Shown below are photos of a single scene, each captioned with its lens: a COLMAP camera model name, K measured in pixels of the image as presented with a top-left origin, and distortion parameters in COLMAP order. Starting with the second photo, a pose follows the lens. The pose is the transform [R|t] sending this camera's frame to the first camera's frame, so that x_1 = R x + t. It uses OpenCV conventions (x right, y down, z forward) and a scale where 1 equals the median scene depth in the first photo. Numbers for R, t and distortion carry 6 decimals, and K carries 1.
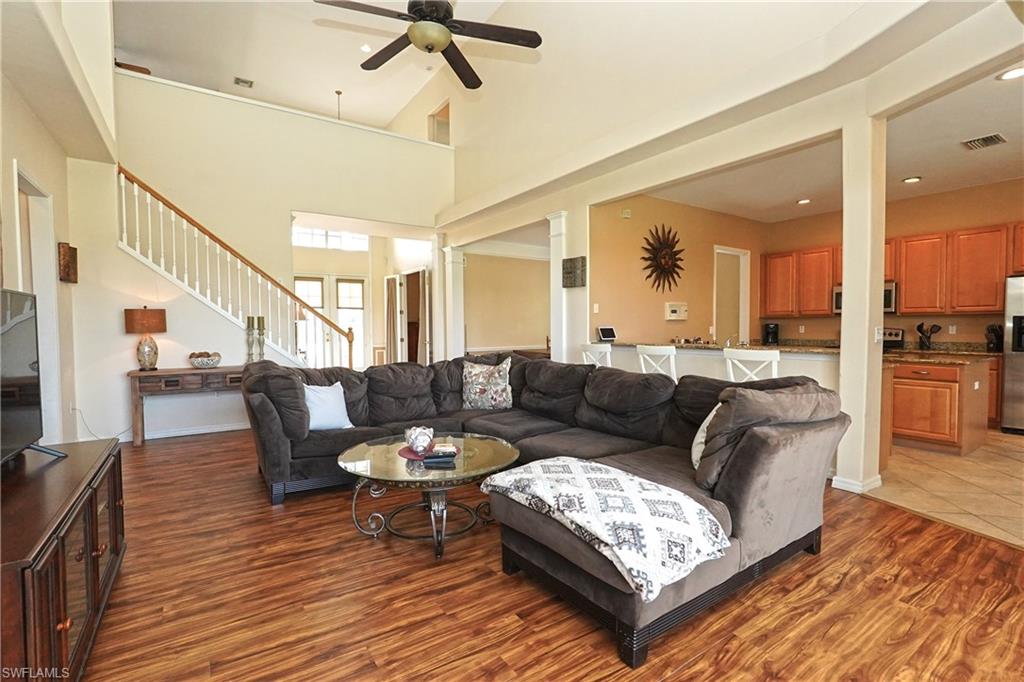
lens RADIAL K [[476.0, 0, 512.0], [0, 476.0, 341.0], [0, 0, 1]] dist [-0.028254, 0.012104]
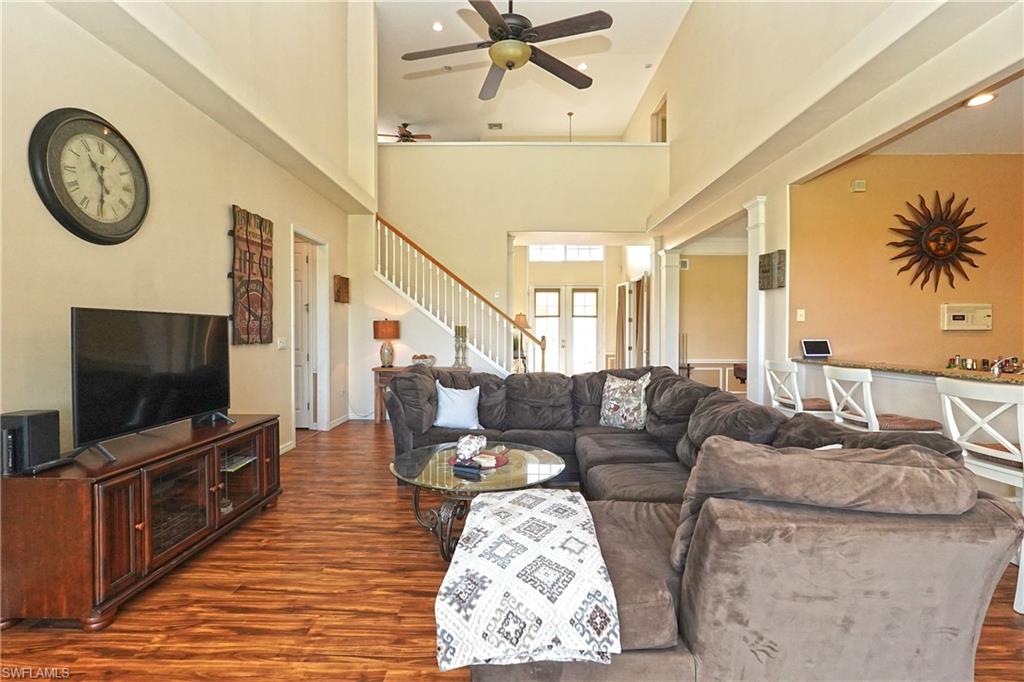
lens RADIAL K [[476.0, 0, 512.0], [0, 476.0, 341.0], [0, 0, 1]] dist [-0.028254, 0.012104]
pose [[0.815782, 0.017266, -0.578101, 0.271101], [-0.024586, 0.999686, -0.004837, -0.012893], [0.577836, 0.018159, 0.815951, 0.114131]]
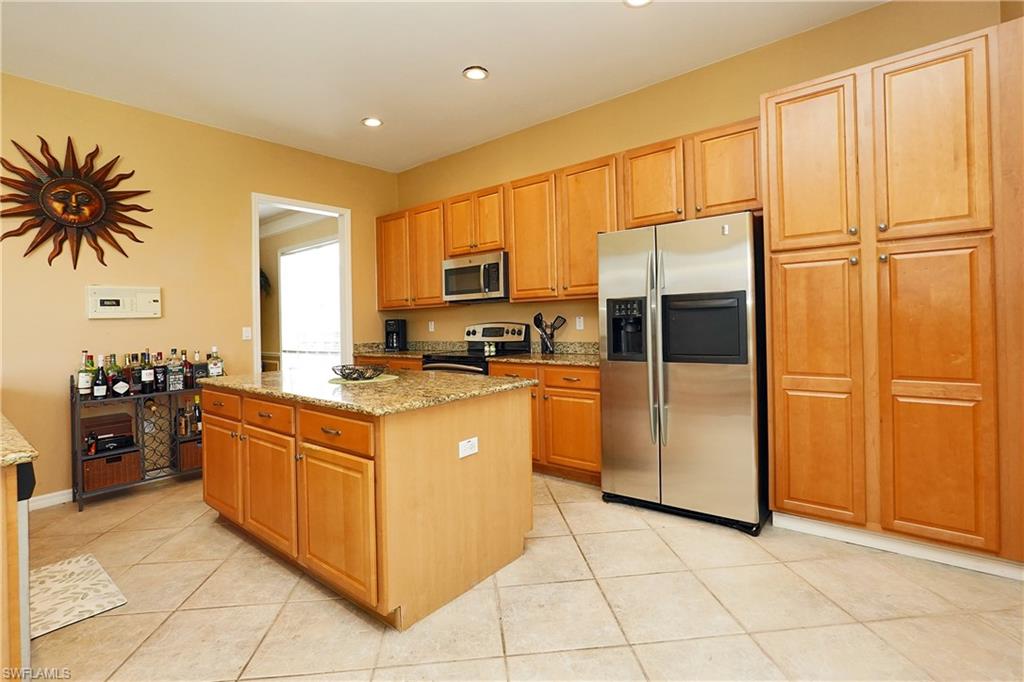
lens RADIAL K [[485.8, 0, 510.6], [0, 485.8, 305.2], [0, 0, 1]] dist [-0.003399, 0.000220]
pose [[0.964698, -0.016727, 0.262825, 0.825883], [0.033476, 0.997674, -0.059378, -0.015141], [-0.261221, 0.066080, 0.963015, 0.462554]]
